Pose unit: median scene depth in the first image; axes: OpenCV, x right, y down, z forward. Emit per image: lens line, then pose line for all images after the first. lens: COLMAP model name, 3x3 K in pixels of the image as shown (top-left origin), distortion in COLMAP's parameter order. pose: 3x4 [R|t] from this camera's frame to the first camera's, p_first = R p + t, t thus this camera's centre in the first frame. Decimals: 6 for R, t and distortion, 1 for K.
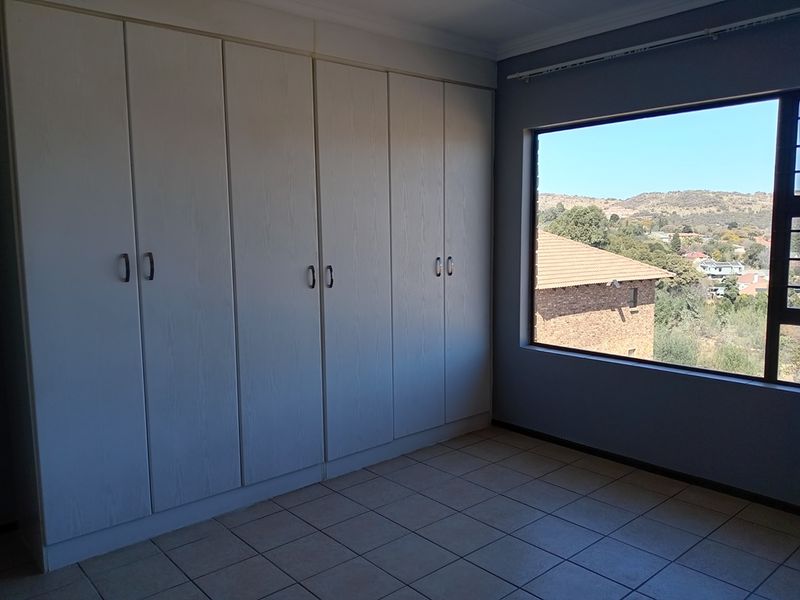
lens RADIAL K [[628.9, 0, 396.2], [0, 628.9, 298.7], [0, 0, 1]] dist [0.086855, -0.154905]
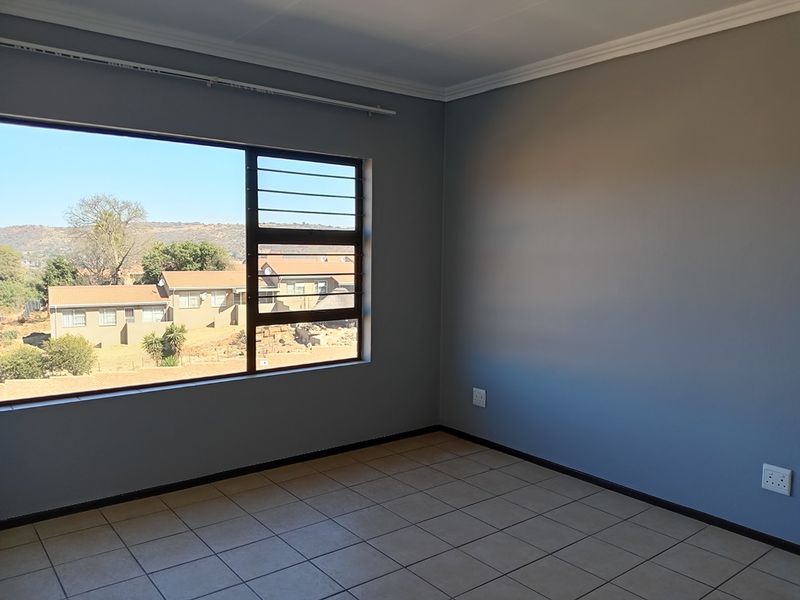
lens RADIAL K [[628.9, 0, 396.2], [0, 628.9, 298.7], [0, 0, 1]] dist [0.086855, -0.154905]
pose [[0.038821, -0.060828, 0.997393, -0.638516], [0.098013, 0.993564, 0.056779, -0.059225], [-0.994428, 0.095553, 0.044533, 0.637323]]
